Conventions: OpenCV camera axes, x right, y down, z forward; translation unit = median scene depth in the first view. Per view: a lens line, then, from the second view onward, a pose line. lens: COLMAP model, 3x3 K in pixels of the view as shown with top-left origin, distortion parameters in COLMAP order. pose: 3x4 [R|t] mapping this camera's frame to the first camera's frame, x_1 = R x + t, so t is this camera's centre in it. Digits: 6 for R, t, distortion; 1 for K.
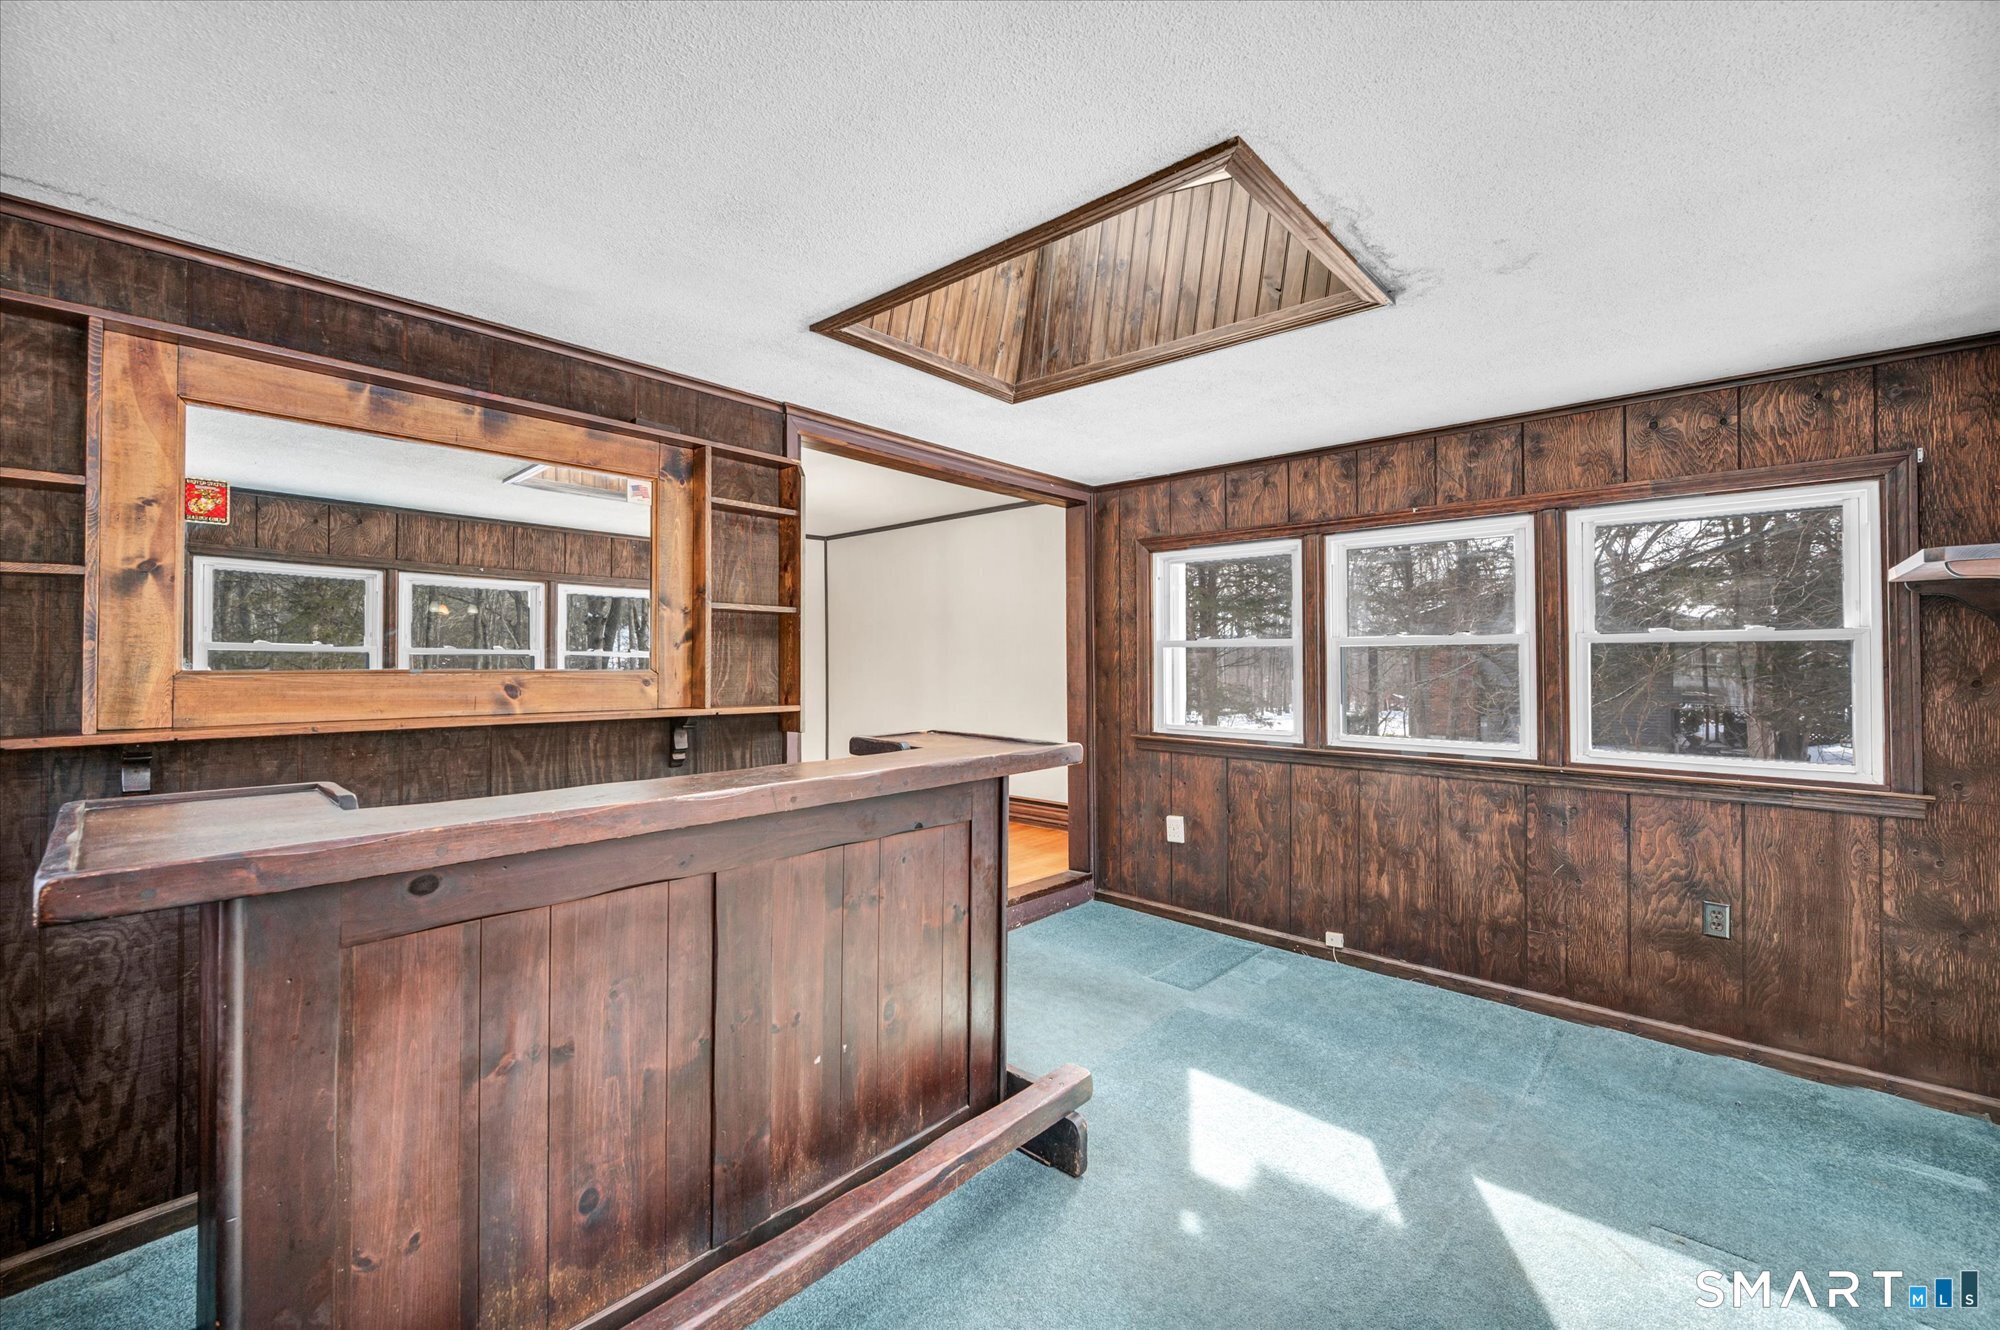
lens RADIAL K [[824.7, 0, 995.4], [0, 824.7, 653.0], [0, 0, 1]] dist [-0.002035, -0.000282]
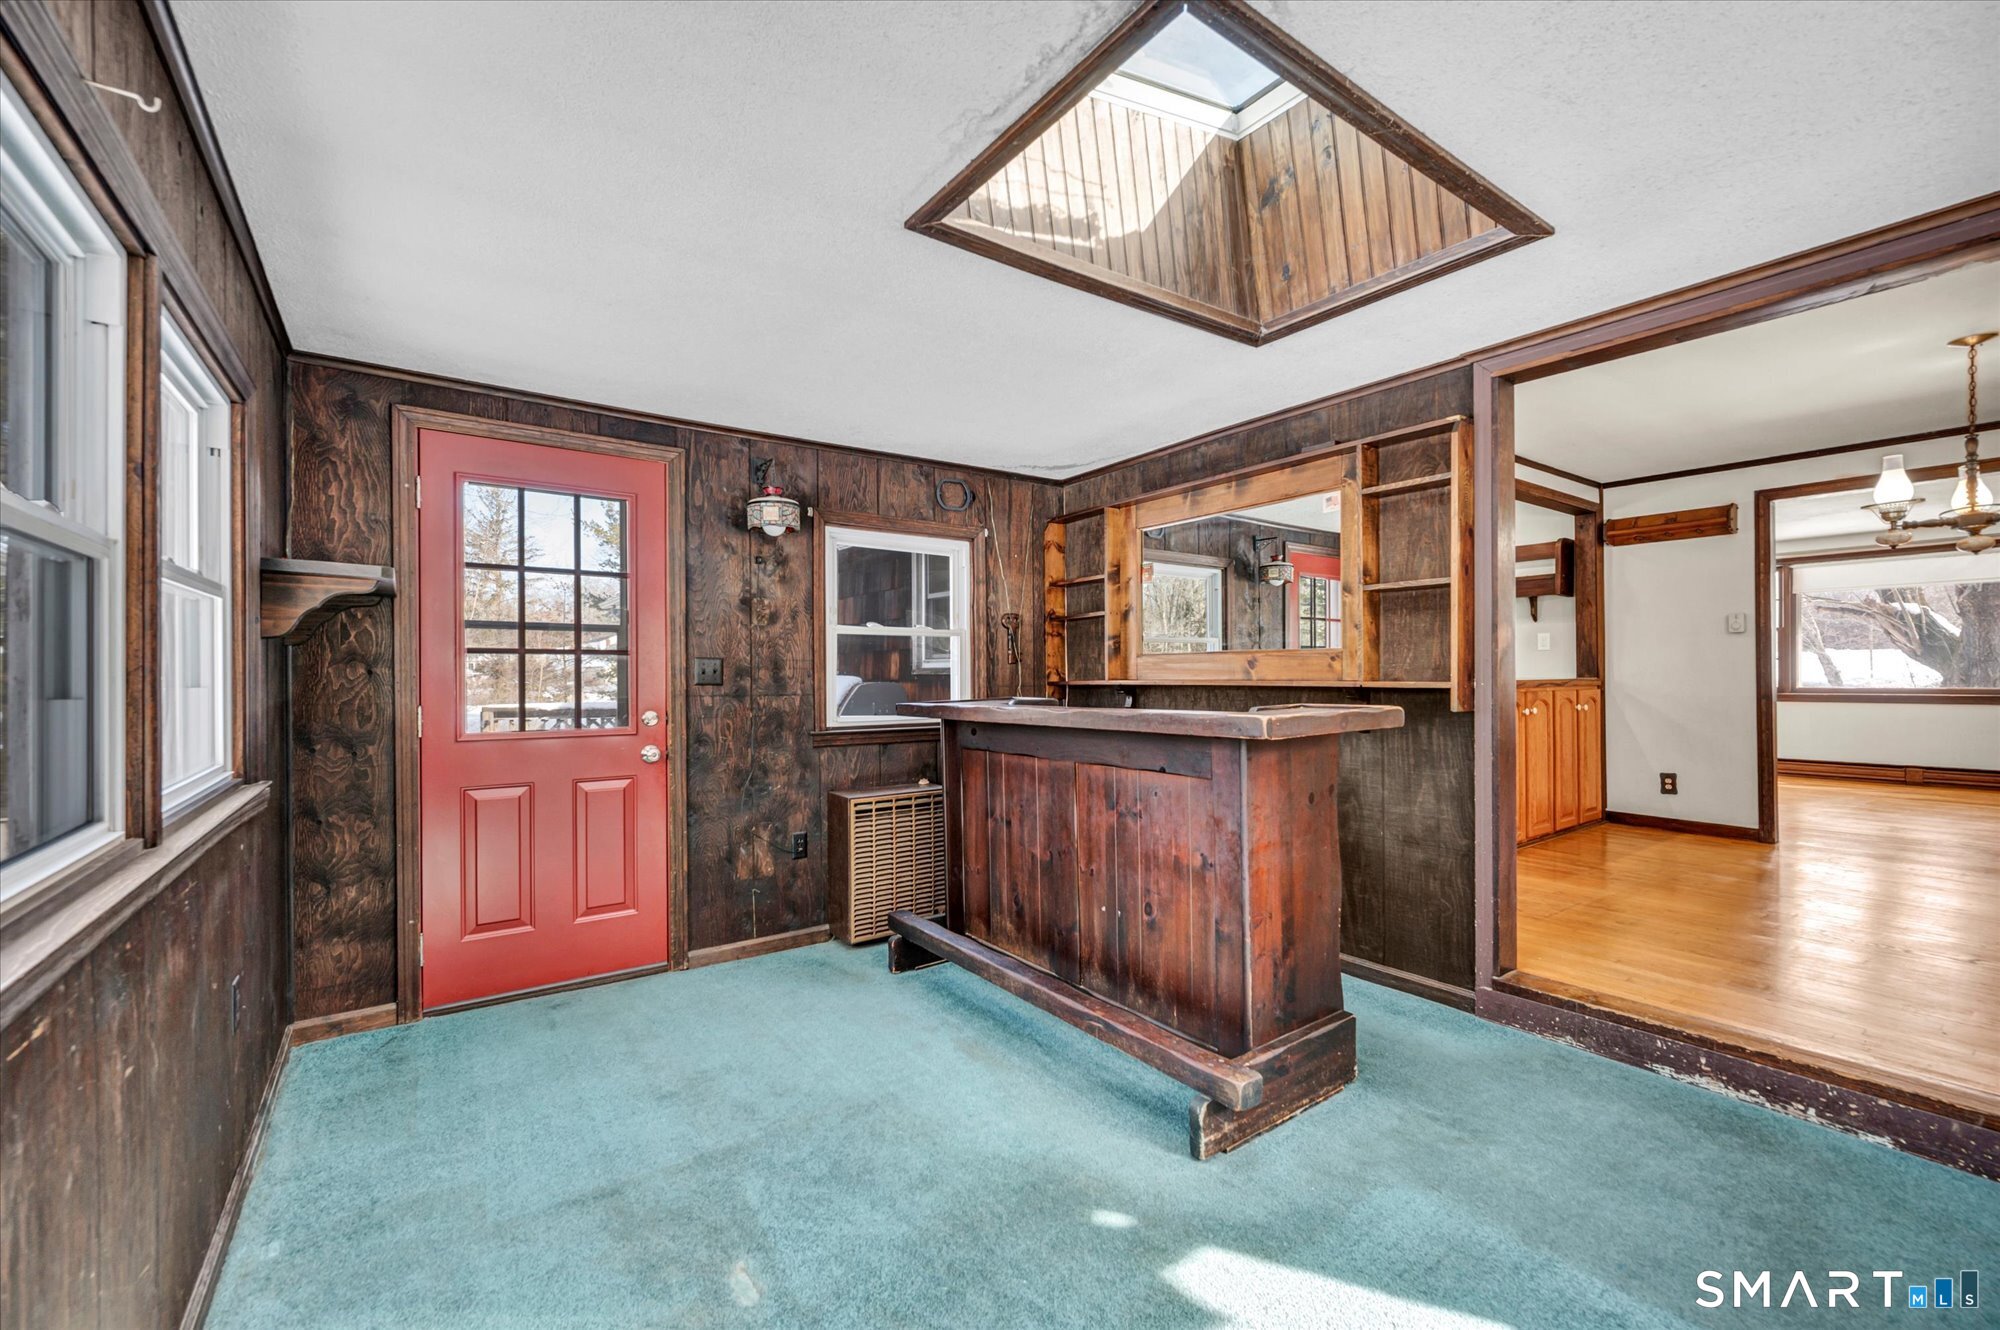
lens RADIAL K [[801.6, 0, 1000.0], [0, 801.6, 665.0], [0, 0, 1]] dist [-0.000483, -0.000053]
pose [[-0.213841, -0.008141, -0.976834, 0.929686], [0.021005, 0.999696, -0.012930, 0.056810], [0.976643, -0.023284, -0.213605, 0.862322]]
